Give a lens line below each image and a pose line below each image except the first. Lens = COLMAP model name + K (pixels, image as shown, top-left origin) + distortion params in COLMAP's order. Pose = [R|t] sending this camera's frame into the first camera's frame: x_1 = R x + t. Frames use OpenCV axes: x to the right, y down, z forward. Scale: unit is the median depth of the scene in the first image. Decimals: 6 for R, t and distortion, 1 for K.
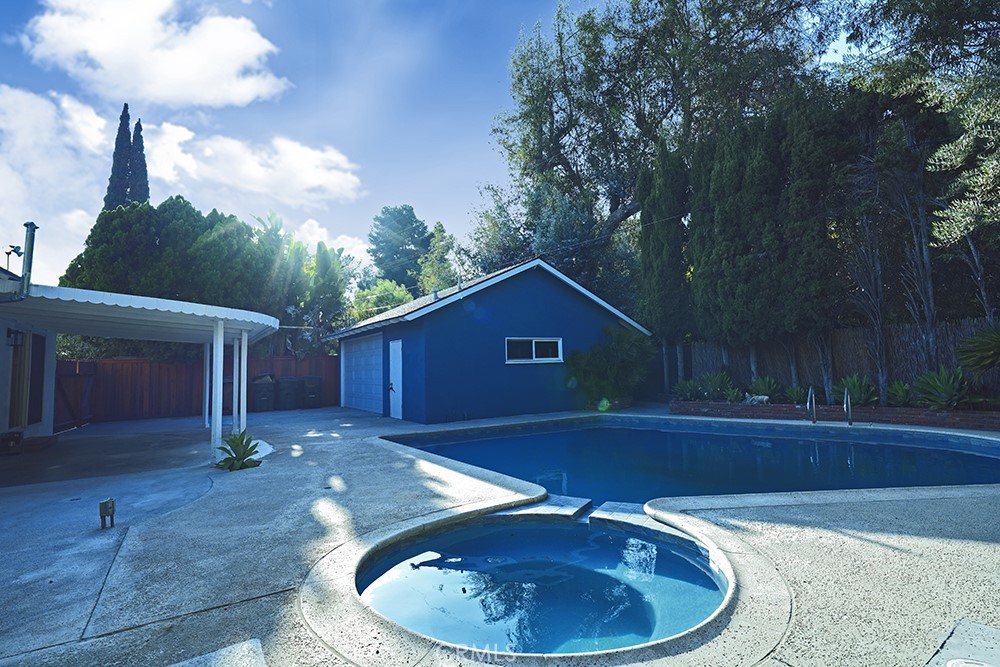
lens RADIAL K [[488.6, 0, 502.0], [0, 488.6, 336.8], [0, 0, 1]] dist [0.001972, 0.002211]
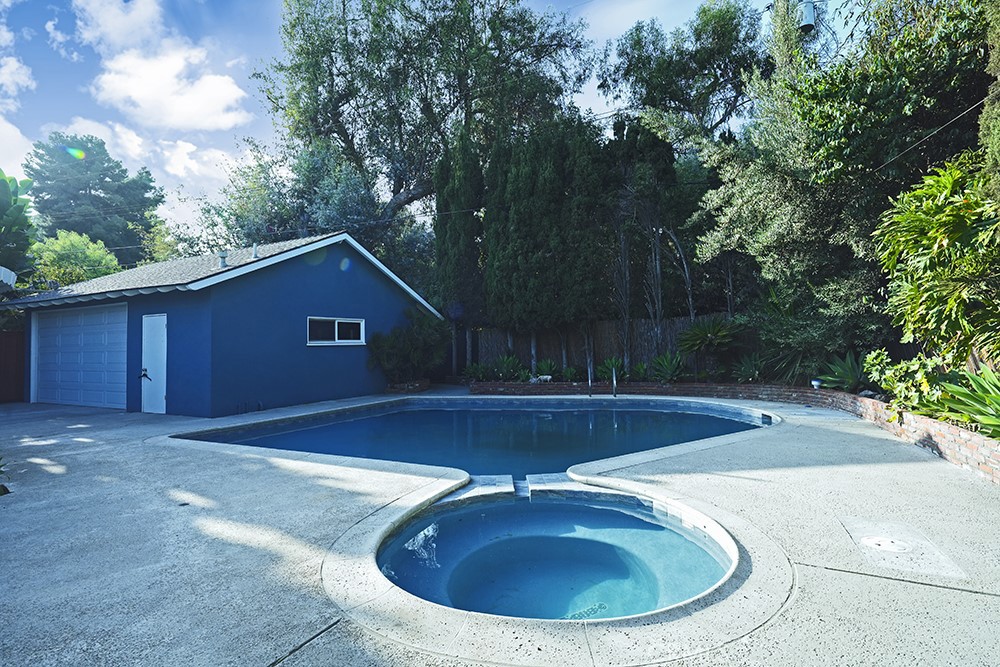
lens RADIAL K [[488.6, 0, 502.0], [0, 488.6, 336.8], [0, 0, 1]] dist [0.001972, 0.002211]
pose [[0.862703, 0.021200, 0.505266, -0.128786], [-0.038009, 0.999013, 0.022981, 0.004290], [-0.504281, -0.039030, 0.862657, 0.040030]]
